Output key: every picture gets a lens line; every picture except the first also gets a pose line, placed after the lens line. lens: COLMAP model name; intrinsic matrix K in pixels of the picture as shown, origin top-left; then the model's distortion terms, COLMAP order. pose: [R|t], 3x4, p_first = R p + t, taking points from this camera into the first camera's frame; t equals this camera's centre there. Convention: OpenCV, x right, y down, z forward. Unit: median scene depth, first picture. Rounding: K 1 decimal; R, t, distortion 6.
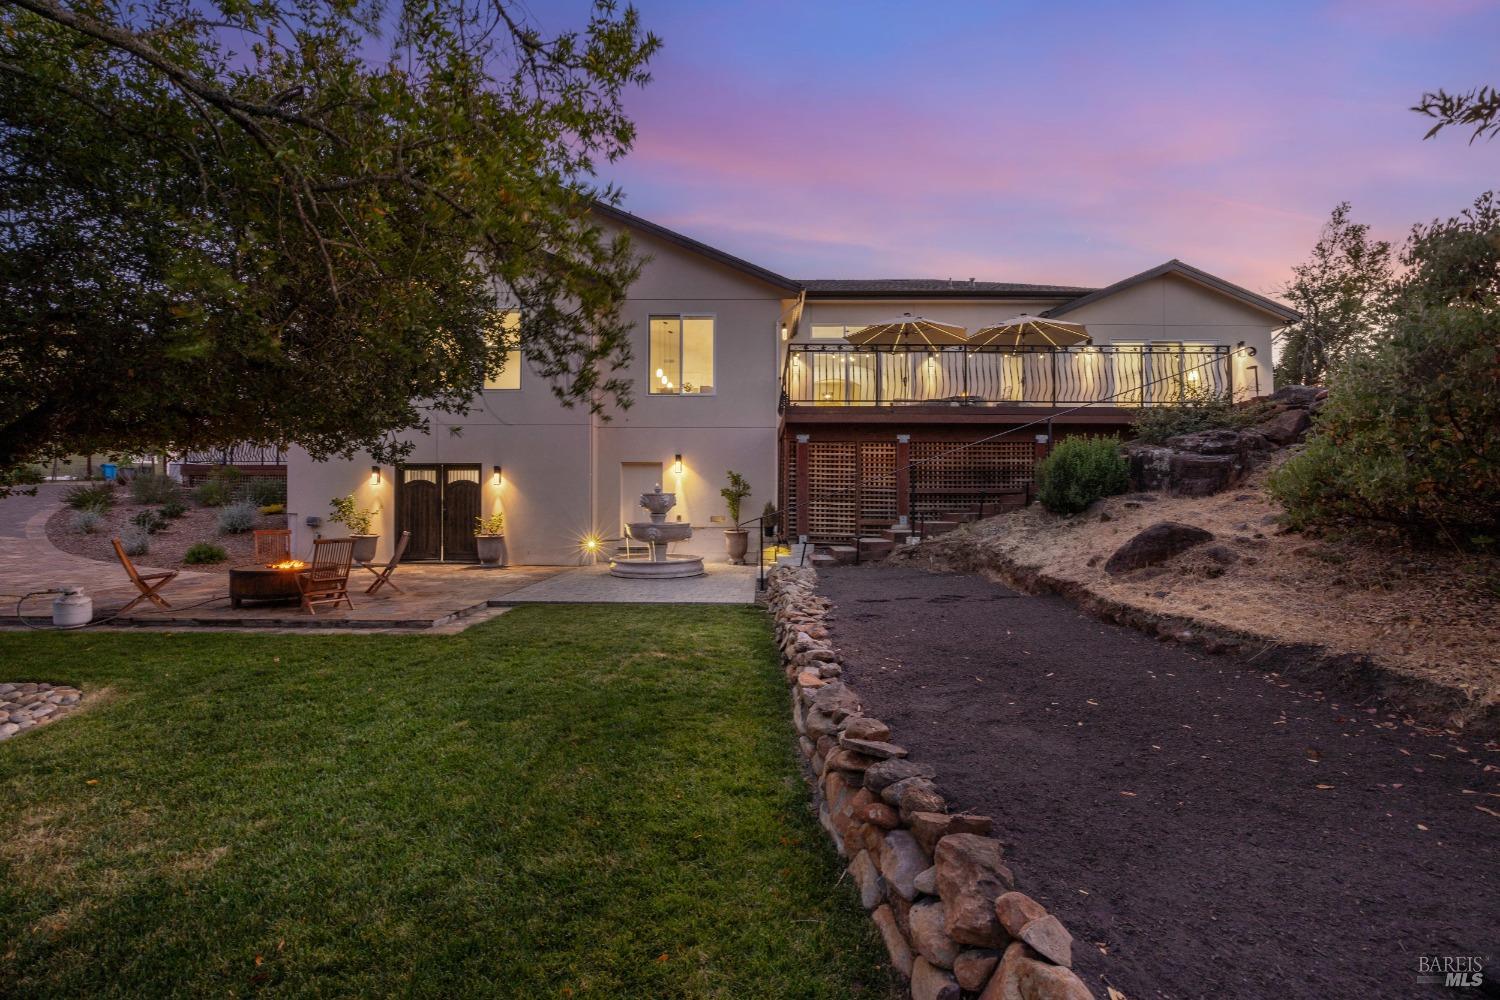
lens RADIAL K [[692.1, 0, 754.3], [0, 692.1, 496.6], [0, 0, 1]] dist [-0.006501, -0.000341]
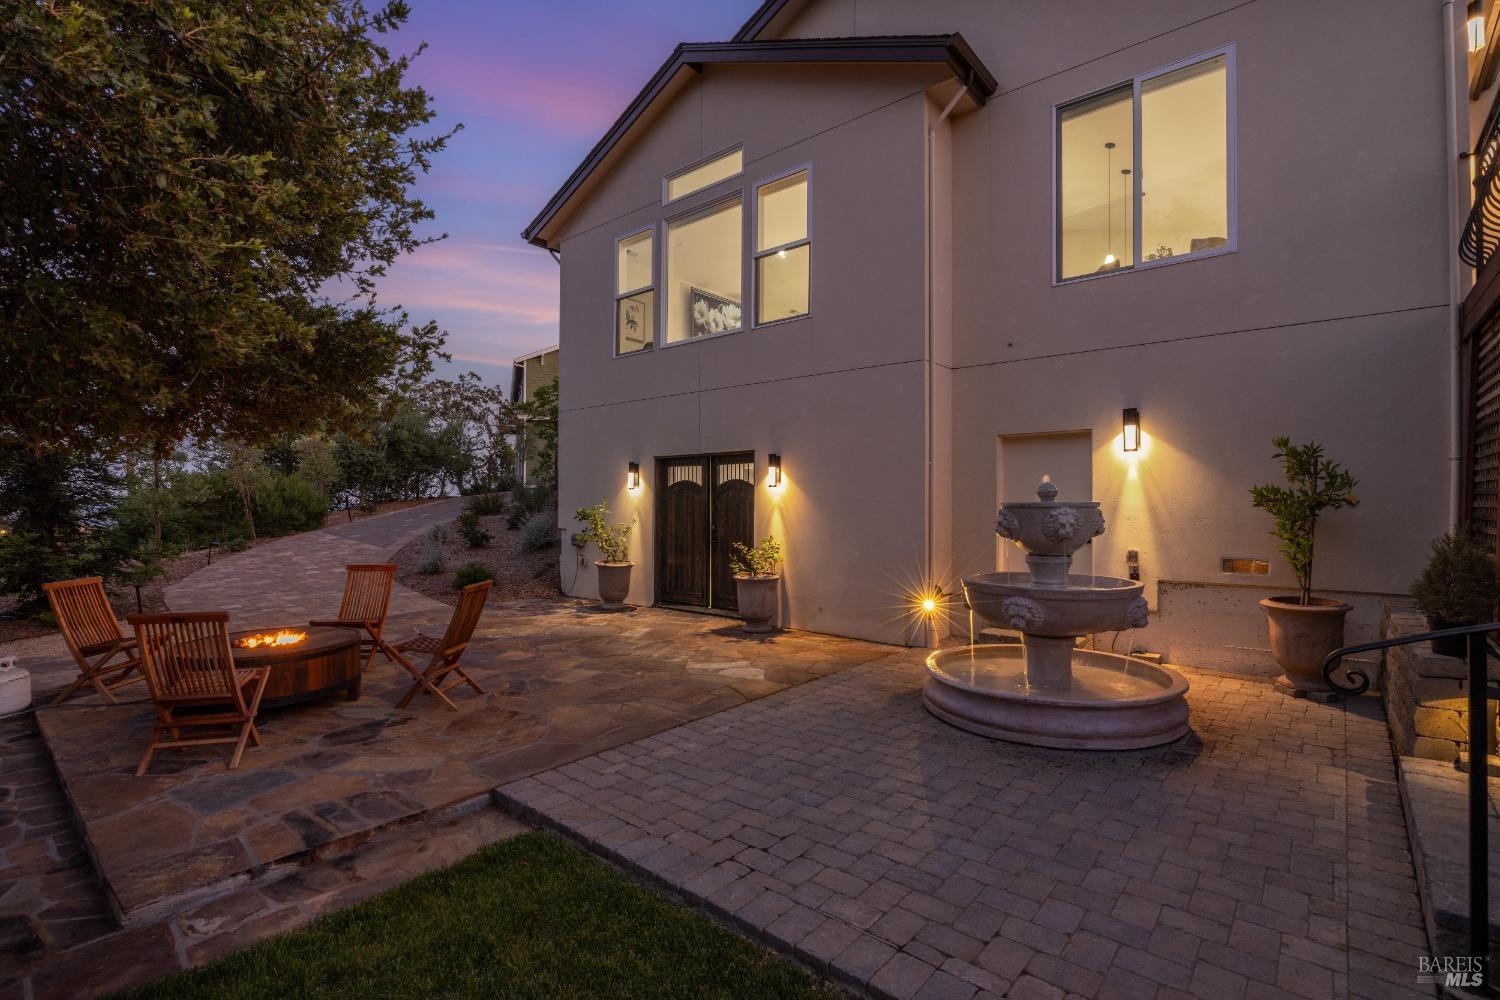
lens RADIAL K [[692.1, 0, 759.5], [0, 692.1, 498.8], [0, 0, 1]] dist [-0.006501, -0.000341]
pose [[0.777872, -0.005076, -0.628403, -0.020939], [0.005071, 0.999986, -0.001800, -0.005897], [0.628403, -0.001787, 0.777886, 0.543450]]
